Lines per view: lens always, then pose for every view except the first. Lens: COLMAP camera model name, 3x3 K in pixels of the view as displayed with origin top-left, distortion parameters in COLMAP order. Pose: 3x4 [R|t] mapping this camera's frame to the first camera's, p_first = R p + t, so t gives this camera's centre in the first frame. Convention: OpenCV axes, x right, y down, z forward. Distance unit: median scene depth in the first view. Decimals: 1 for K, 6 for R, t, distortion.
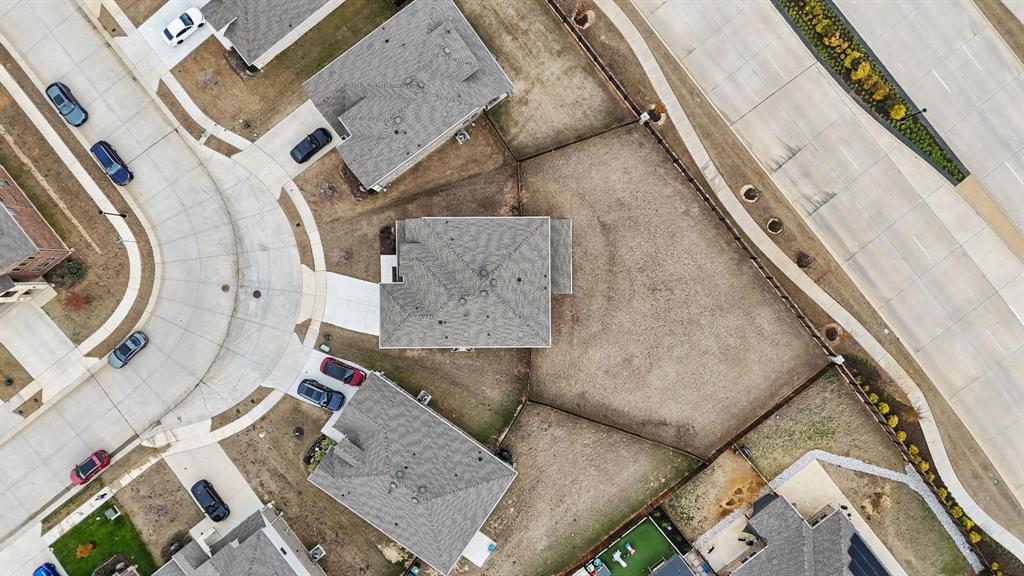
lens RADIAL K [[751.0, 0, 512.0], [0, 751.0, 288.0], [0, 0, 1]] dist [0.042818, -0.002452]
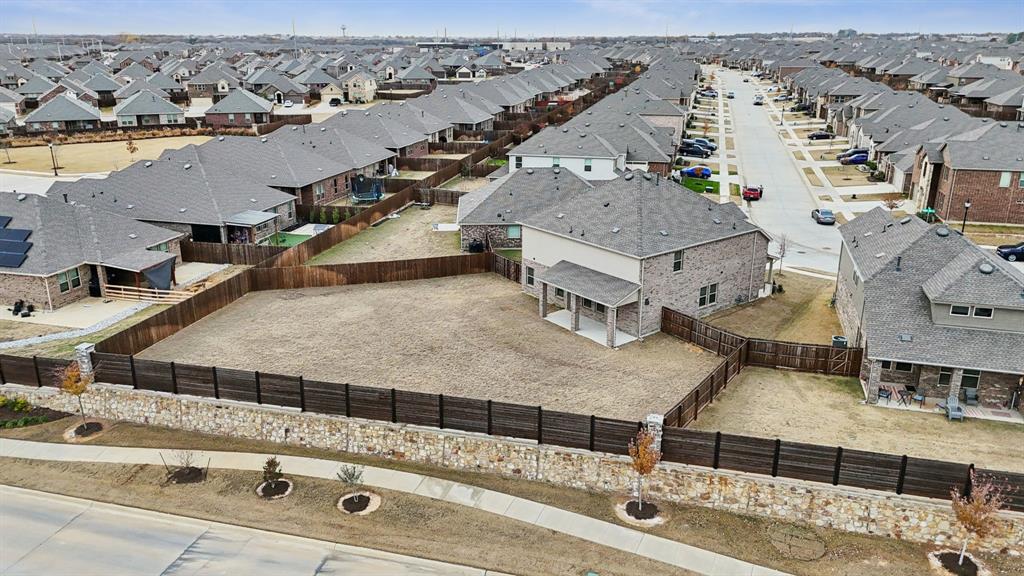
lens RADIAL K [[751.0, 0, 512.0], [0, 751.0, 288.0], [0, 0, 1]] dist [0.042818, -0.002452]
pose [[-0.794112, 0.217861, -0.567382, 0.467344], [-0.607517, -0.257532, 0.751399, -0.476527], [0.017582, 0.941389, 0.336864, 0.742261]]
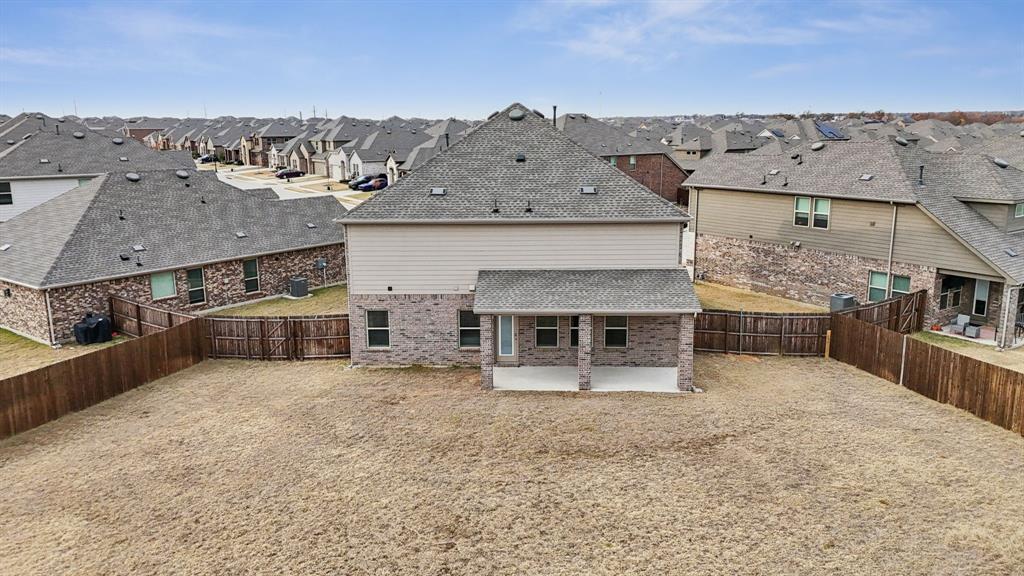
lens RADIAL K [[764.0, 0, 512.0], [0, 764.0, 288.0], [0, 0, 1]] dist [0.024389, -0.004985]
pose [[-0.040849, 0.237759, -0.970465, 0.380805], [-0.999165, -0.009908, 0.039629, -0.019643], [-0.000194, 0.971274, 0.237965, 0.871453]]
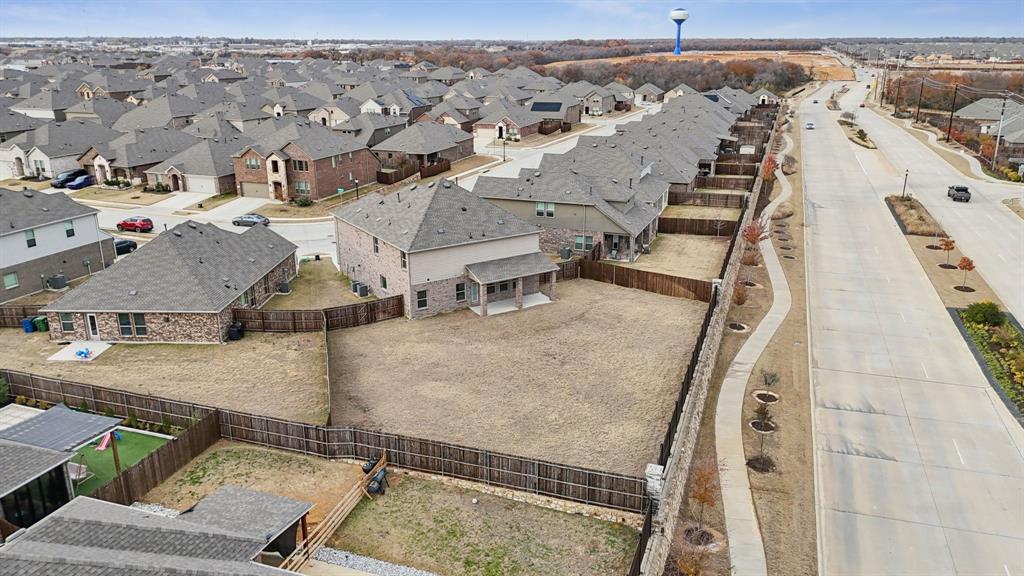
lens RADIAL K [[751.0, 0, 512.0], [0, 751.0, 288.0], [0, 0, 1]] dist [0.042818, -0.002452]
pose [[0.532229, 0.284664, -0.797307, 0.677146], [-0.846383, 0.157580, -0.508728, 0.356133], [-0.019177, 0.945587, 0.324804, 0.721702]]
